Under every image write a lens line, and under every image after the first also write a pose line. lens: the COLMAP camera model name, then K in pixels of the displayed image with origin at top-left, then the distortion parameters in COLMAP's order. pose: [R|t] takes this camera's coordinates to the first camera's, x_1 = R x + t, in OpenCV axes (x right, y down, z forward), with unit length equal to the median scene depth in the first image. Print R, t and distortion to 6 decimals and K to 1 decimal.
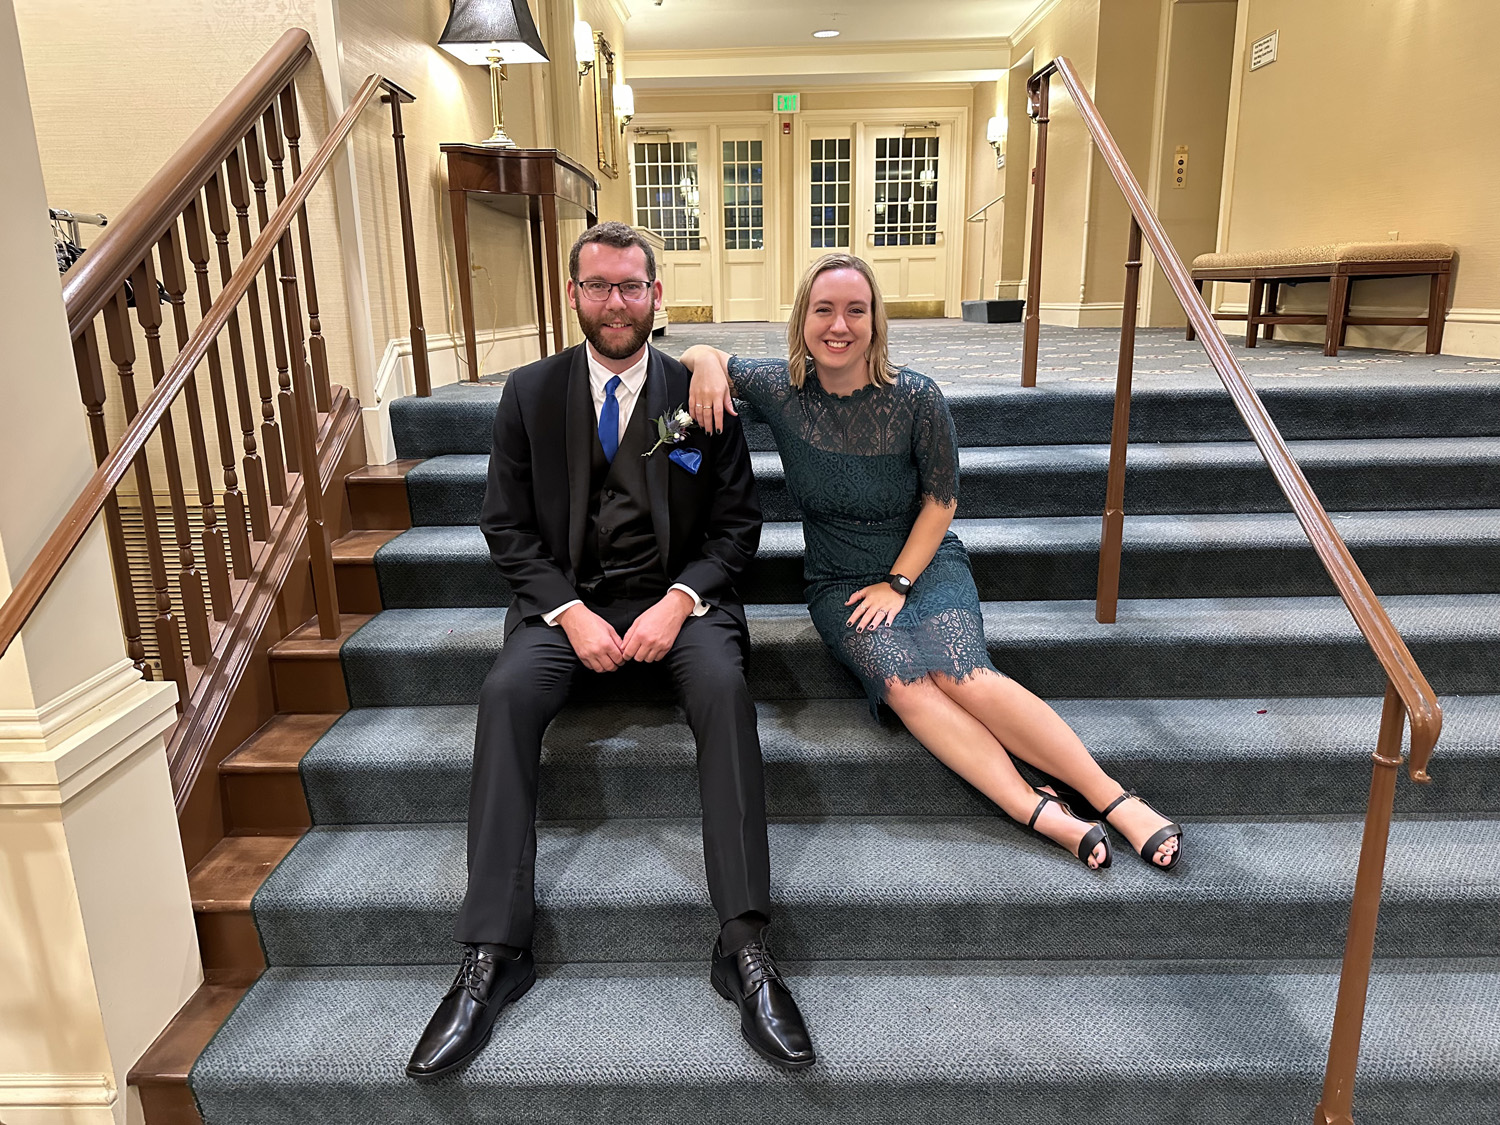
lens RADIAL K [[1042.6, 0, 753.2], [0, 1042.6, 568.3], [0, 0, 1]] dist [-0.002643, 0.001229]
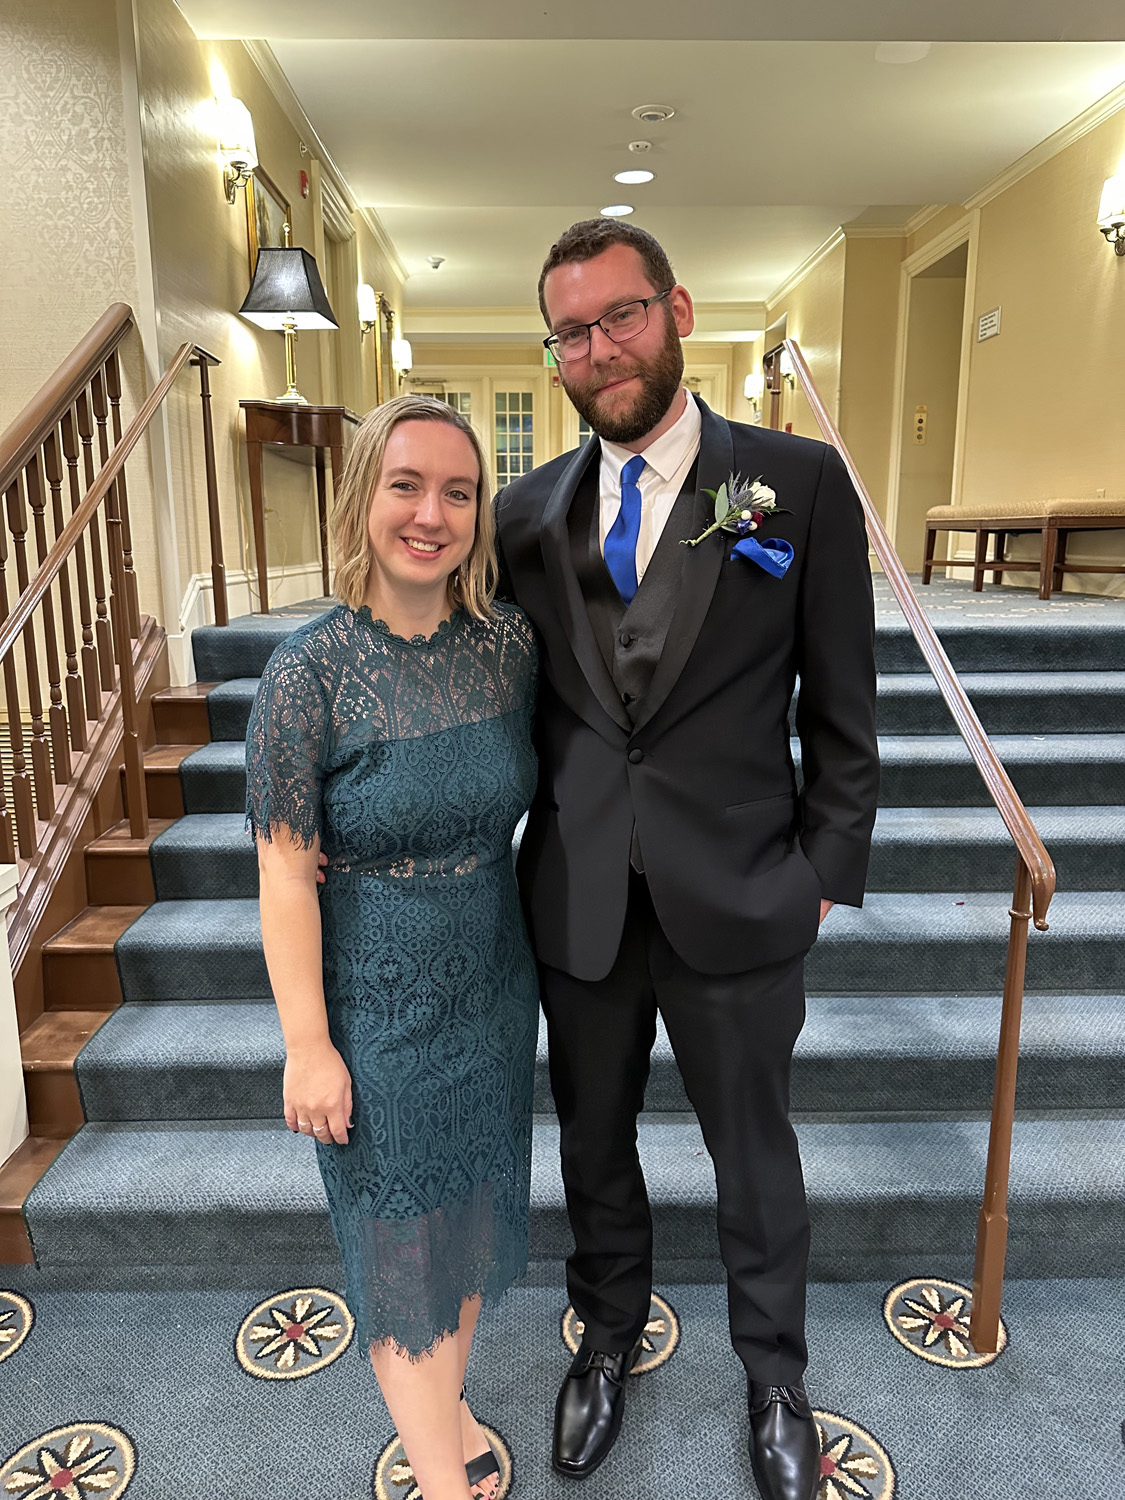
lens RADIAL K [[1042.6, 0, 560.9], [0, 1042.6, 746.2], [0, 0, 1]] dist [-0.002643, 0.001229]
pose [[0.999318, 0.006082, 0.036425, 0.004088], [-0.003985, 0.998344, -0.057395, 0.027574], [-0.036714, 0.057211, 0.997687, -0.122353]]
